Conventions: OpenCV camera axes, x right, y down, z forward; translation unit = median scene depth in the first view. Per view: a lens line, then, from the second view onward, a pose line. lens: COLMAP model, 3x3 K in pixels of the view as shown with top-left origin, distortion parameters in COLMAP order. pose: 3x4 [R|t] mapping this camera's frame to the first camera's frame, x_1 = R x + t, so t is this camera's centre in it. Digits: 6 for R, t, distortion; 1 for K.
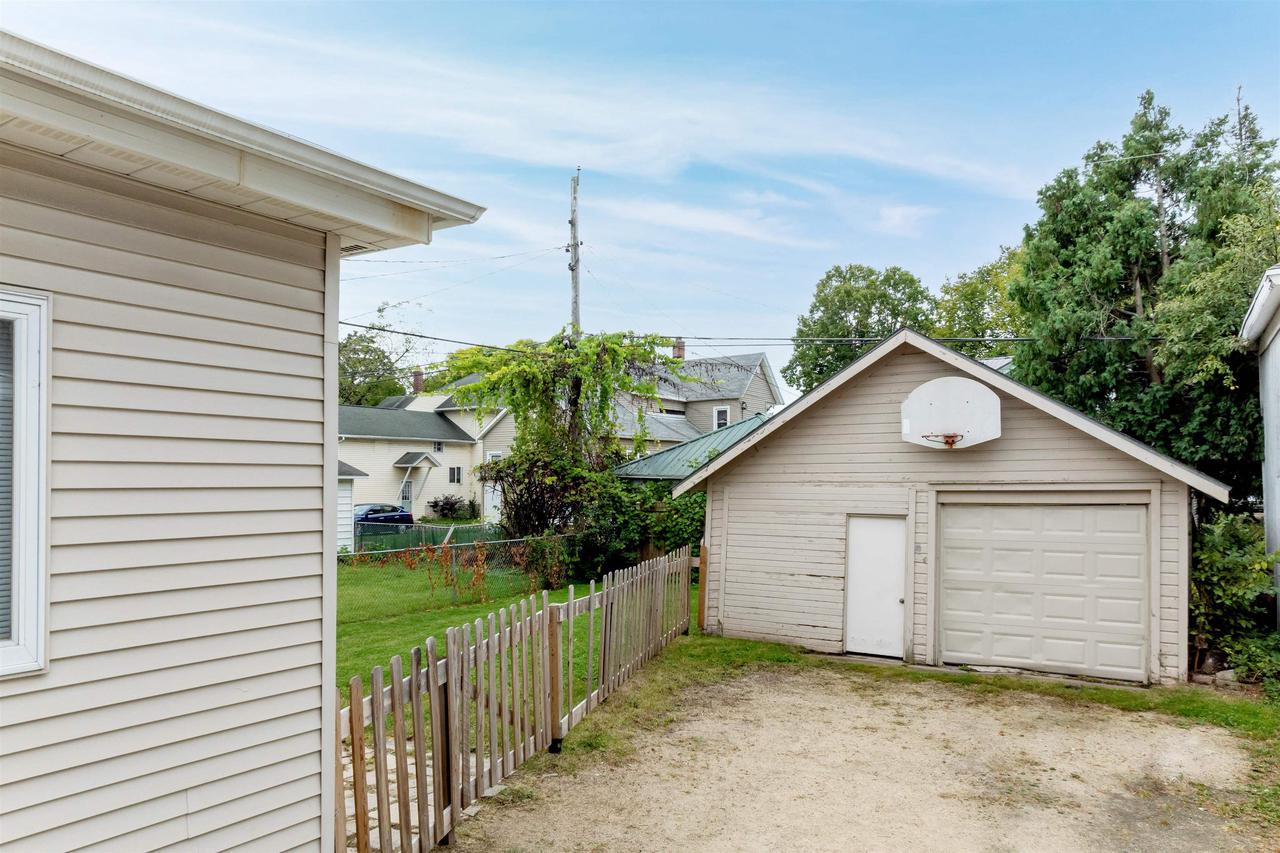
lens RADIAL K [[921.8, 0, 640.0], [0, 921.8, 426.5], [0, 0, 1]] dist [0.000728, -0.000614]
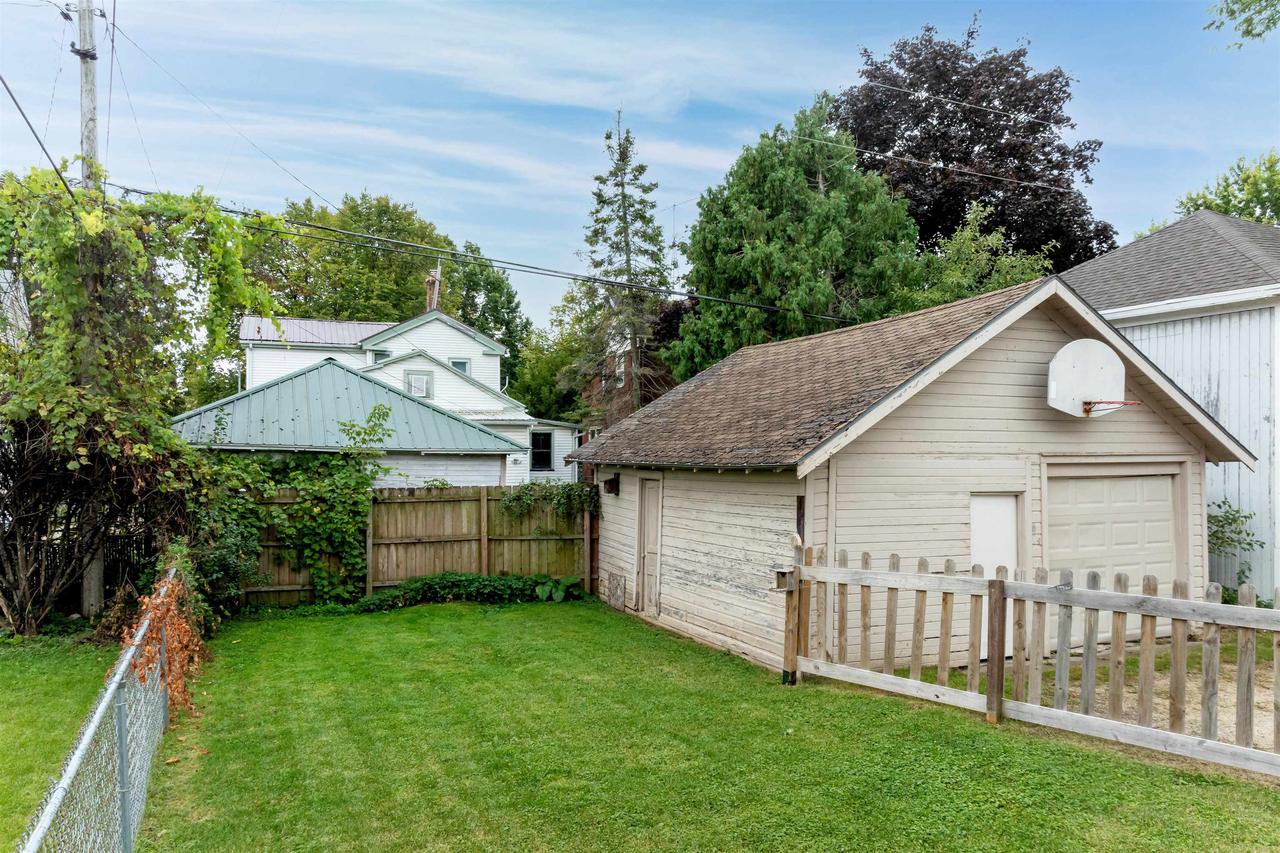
lens RADIAL K [[921.8, 0, 640.0], [0, 921.8, 426.5], [0, 0, 1]] dist [0.000728, -0.000614]
pose [[0.549915, 0.032802, 0.834577, -0.620386], [-0.049768, 0.998740, -0.006462, 0.056360], [-0.833737, -0.037981, 0.550854, 0.796547]]
